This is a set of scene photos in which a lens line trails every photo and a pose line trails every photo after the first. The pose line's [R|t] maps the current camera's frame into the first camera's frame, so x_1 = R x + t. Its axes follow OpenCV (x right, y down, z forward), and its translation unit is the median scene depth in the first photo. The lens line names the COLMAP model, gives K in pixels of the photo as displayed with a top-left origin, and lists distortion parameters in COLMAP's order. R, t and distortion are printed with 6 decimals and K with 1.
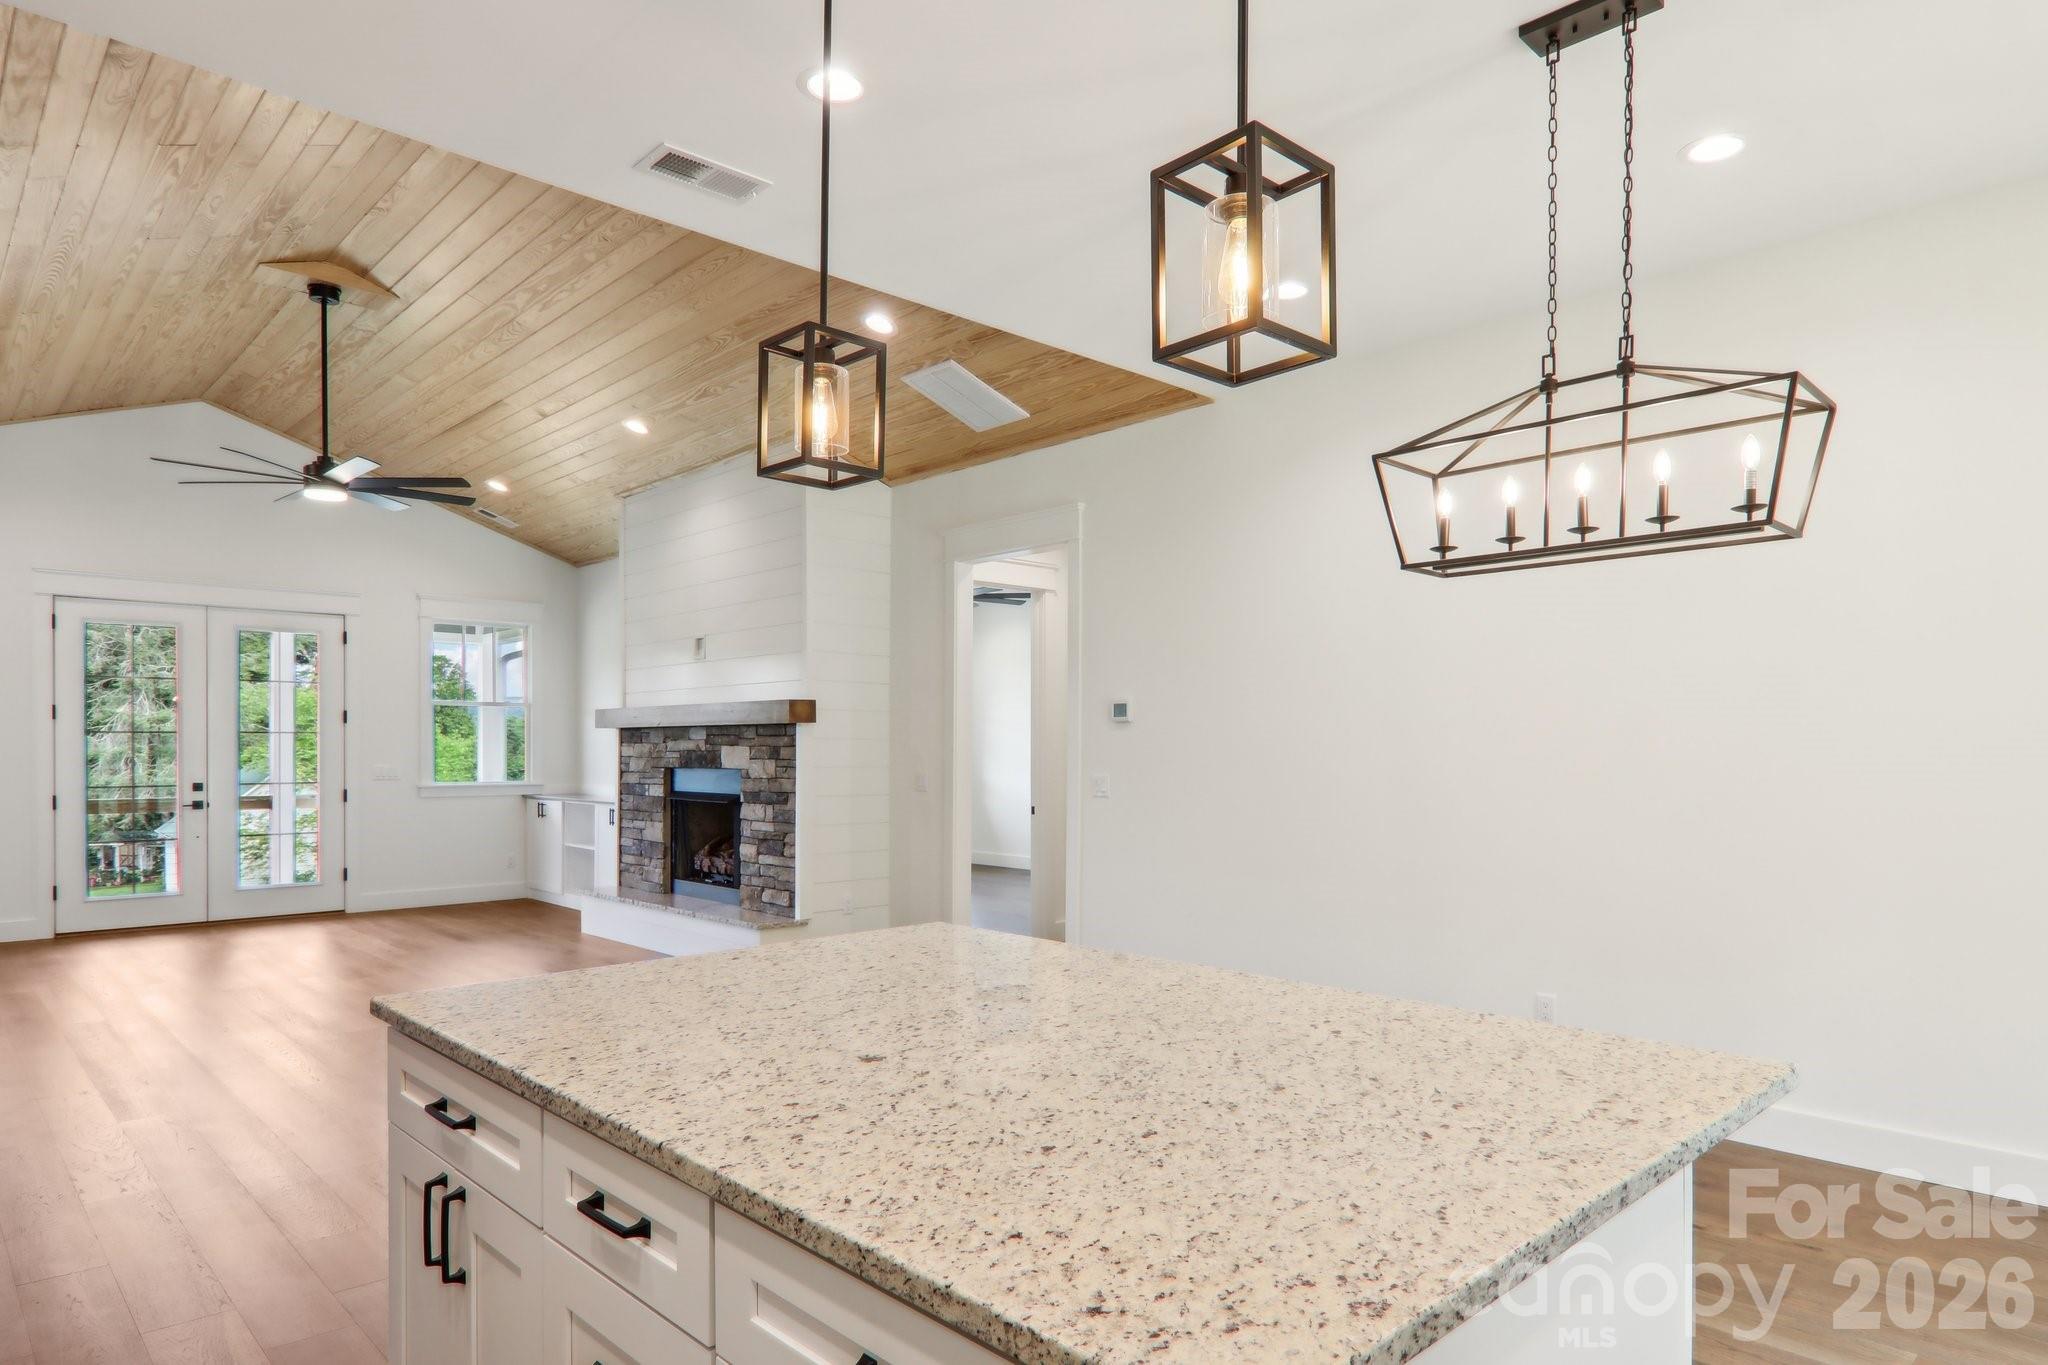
lens RADIAL K [[1089.8, 0, 994.3], [0, 1089.8, 756.1], [0, 0, 1]] dist [0.004087, -0.008503]
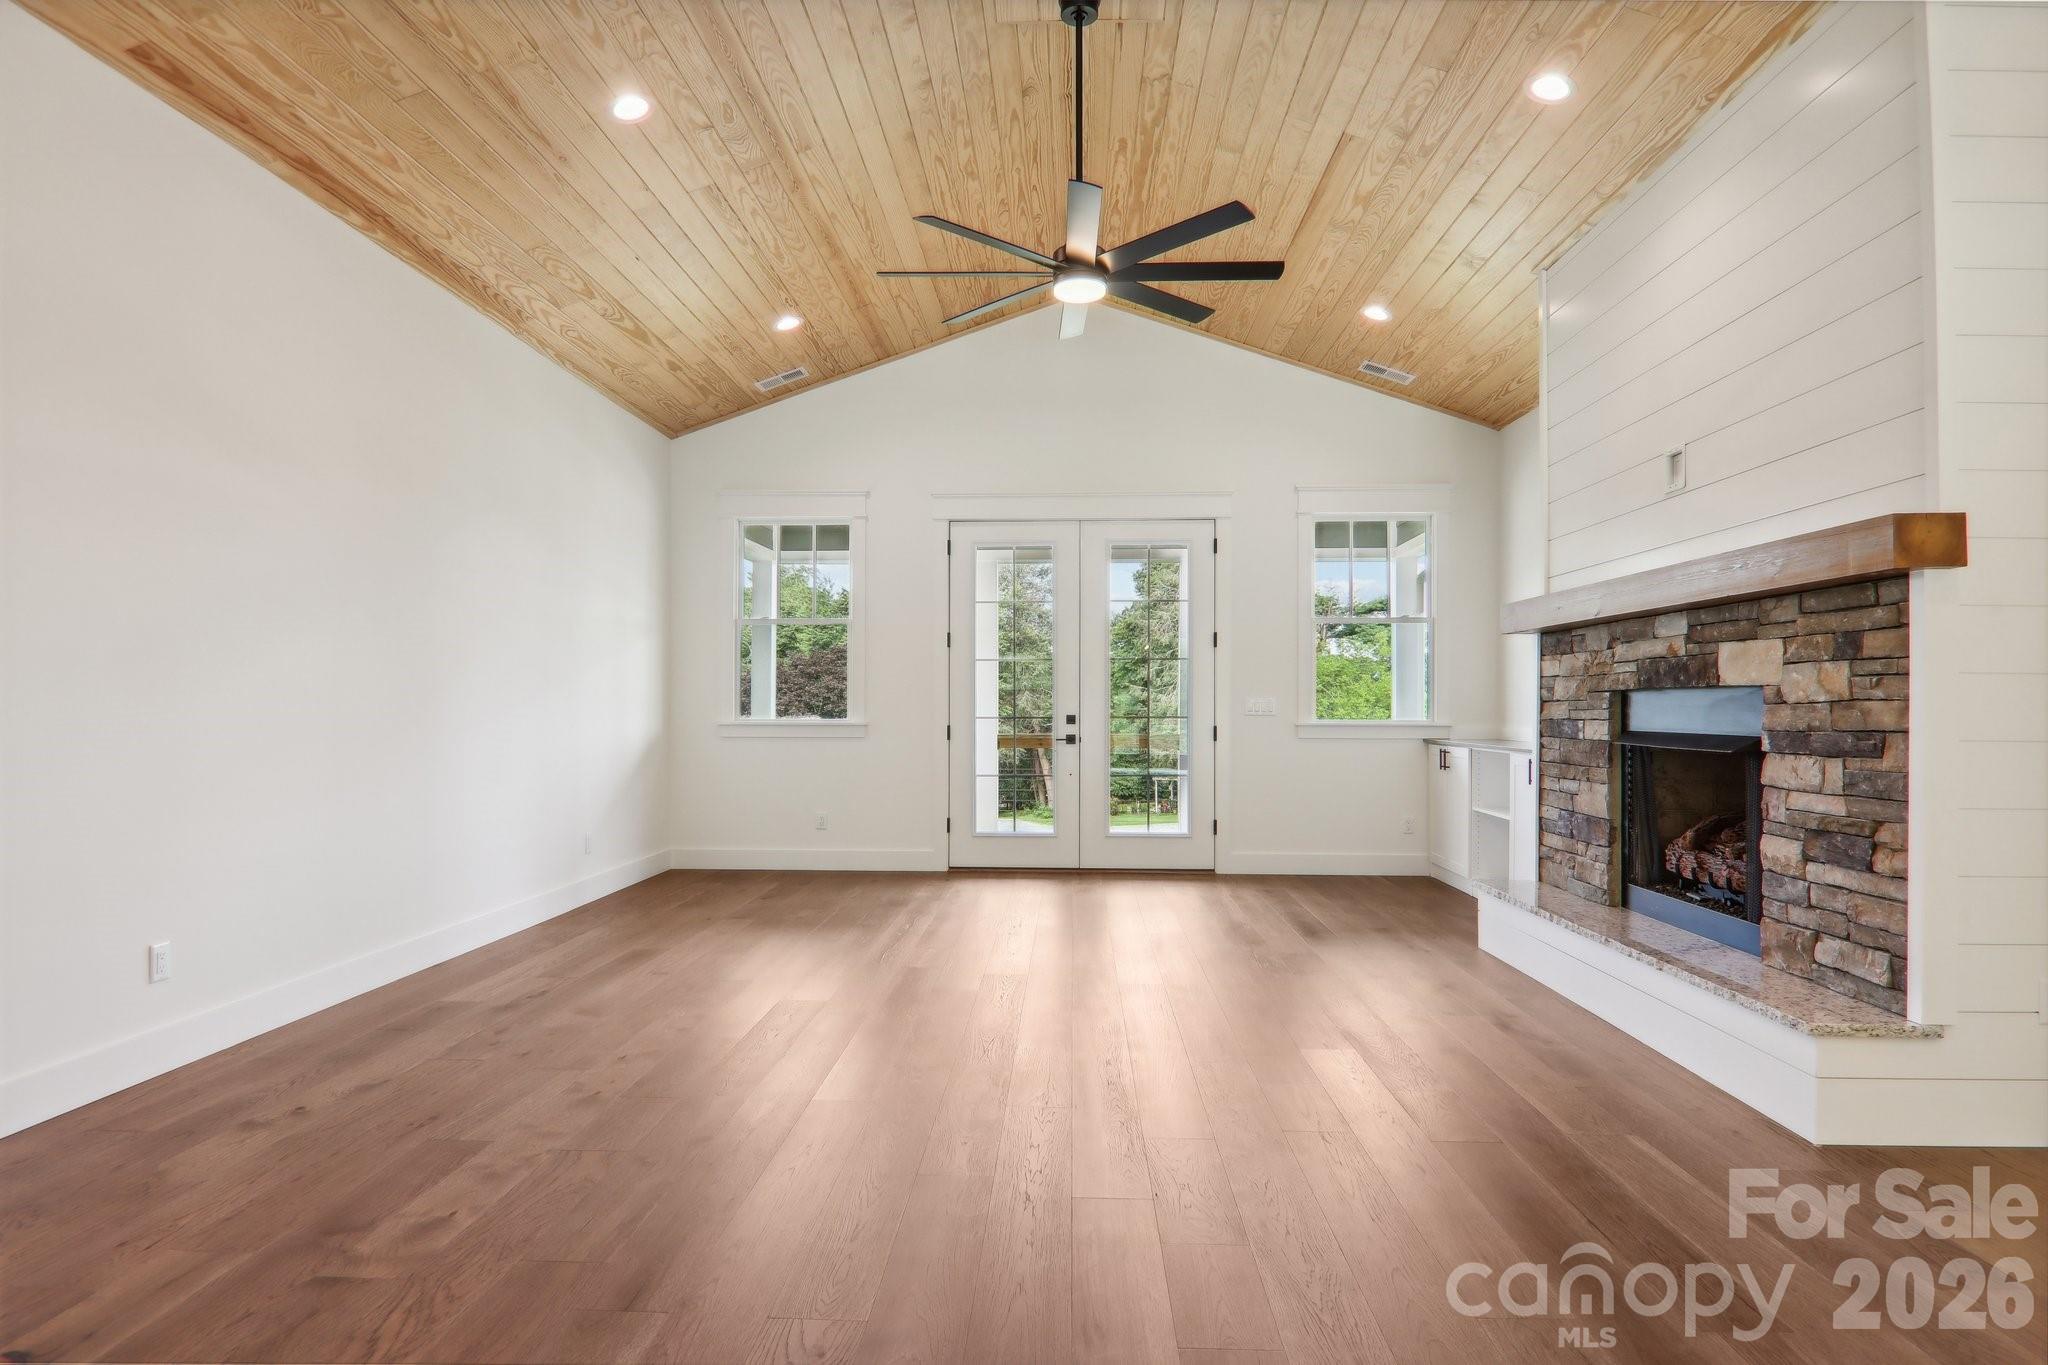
lens RADIAL K [[1089.8, 0, 1071.0], [0, 1089.8, 697.9], [0, 0, 1]] dist [0.004087, -0.008503]
pose [[0.705785, -0.005119, -0.708408, -0.094567], [-0.005218, 0.999909, -0.012423, 0.023601], [0.708407, 0.012465, 0.705694, 0.389932]]
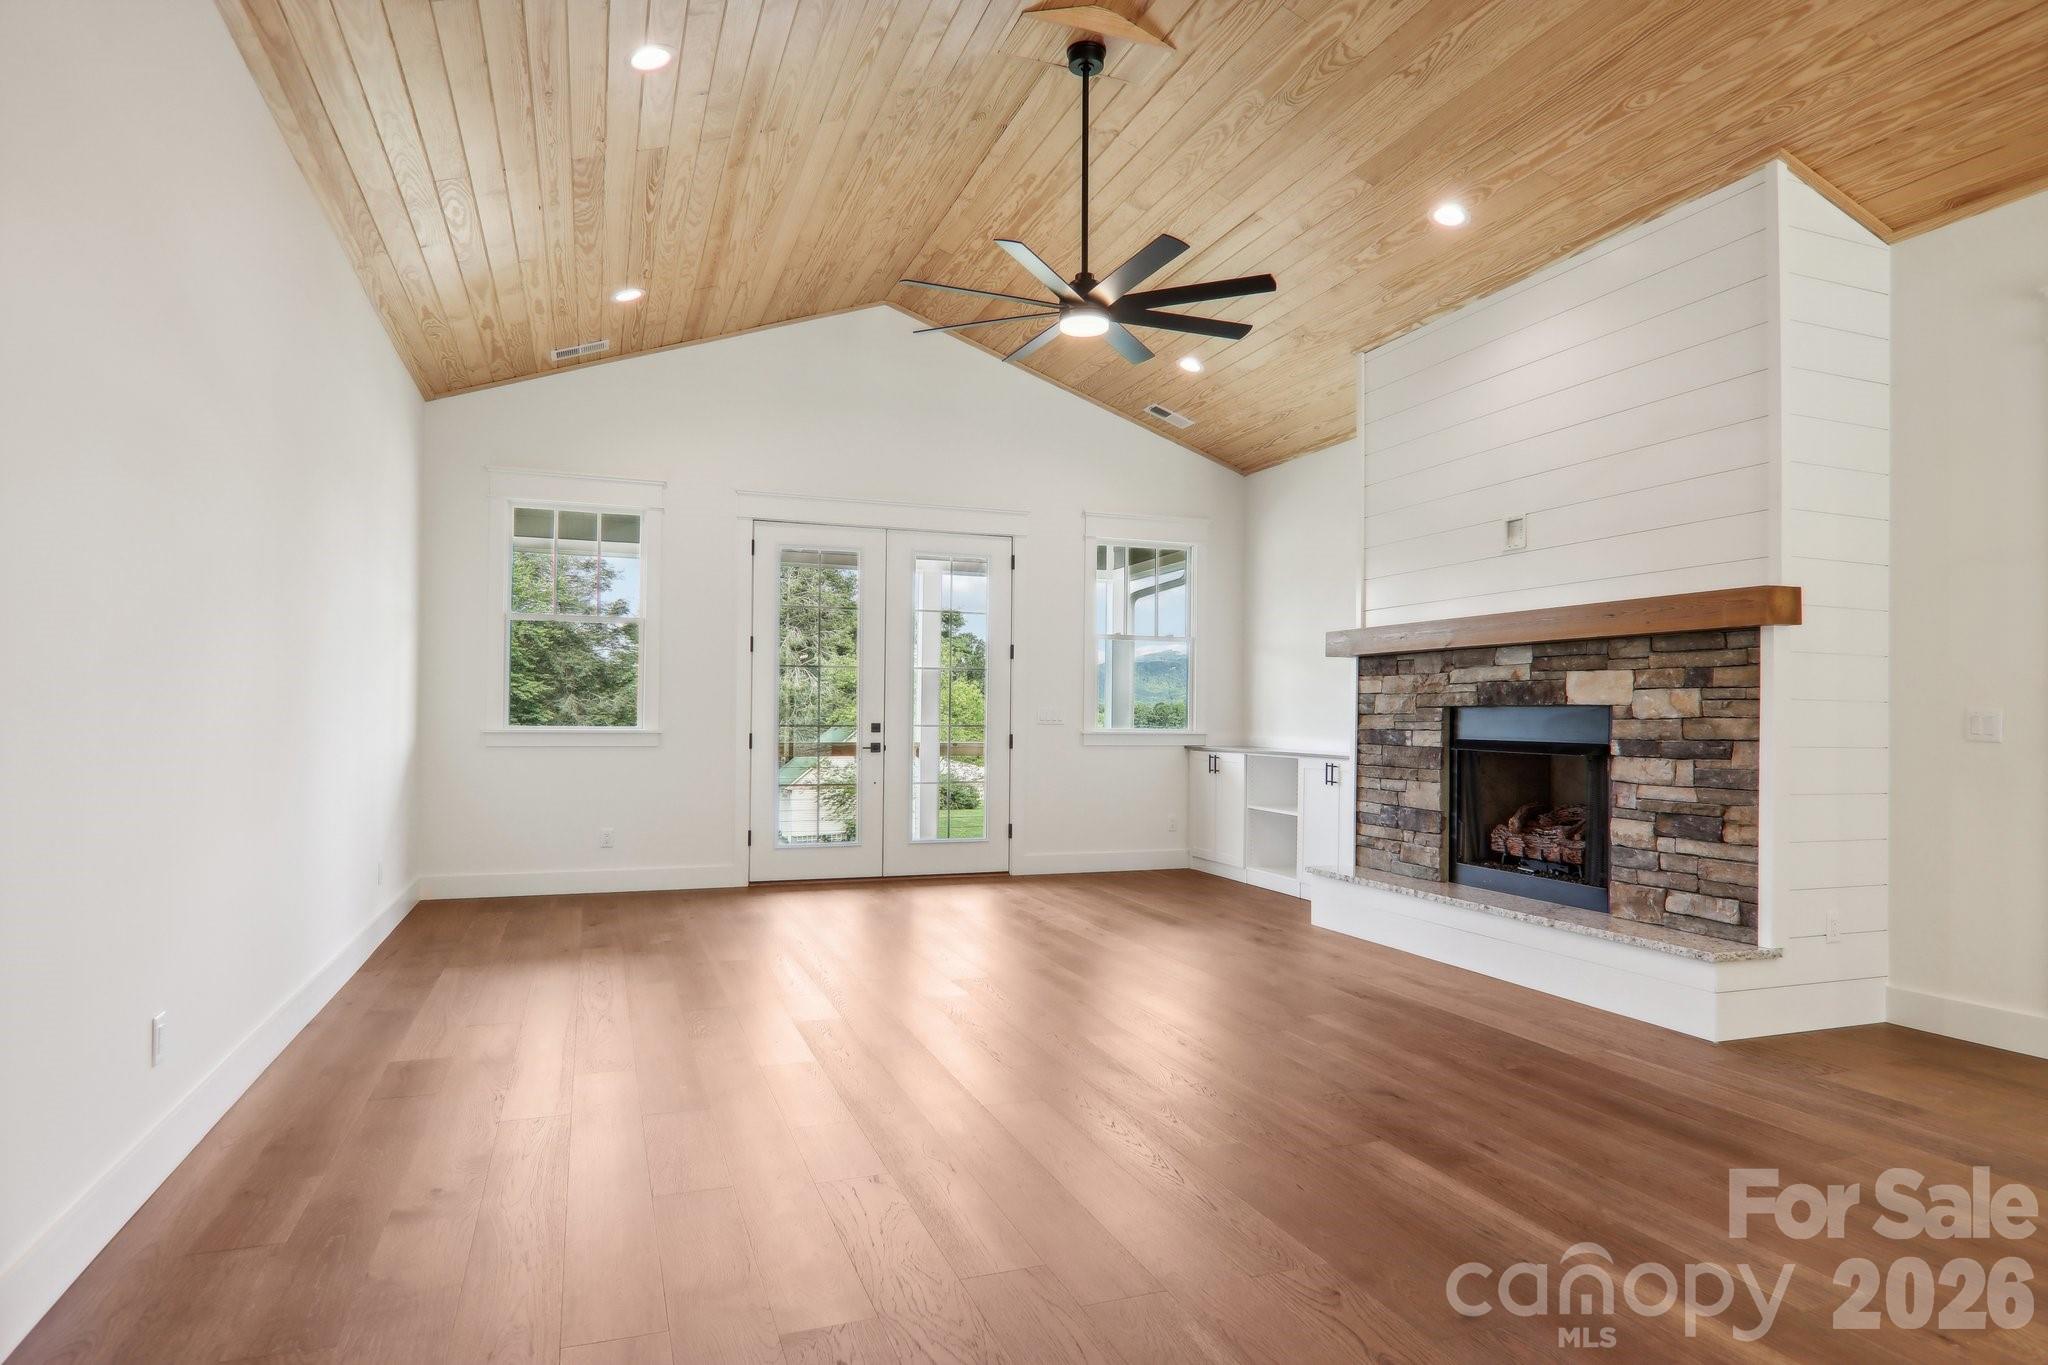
lens RADIAL K [[1089.8, 0, 1046.1], [0, 1089.8, 701.8], [0, 0, 1]] dist [0.004087, -0.008503]
pose [[0.919932, 0.002791, -0.392067, -0.267058], [-0.010699, 0.999781, -0.017988, 0.023574], [0.391931, 0.020742, 0.919761, 0.240352]]
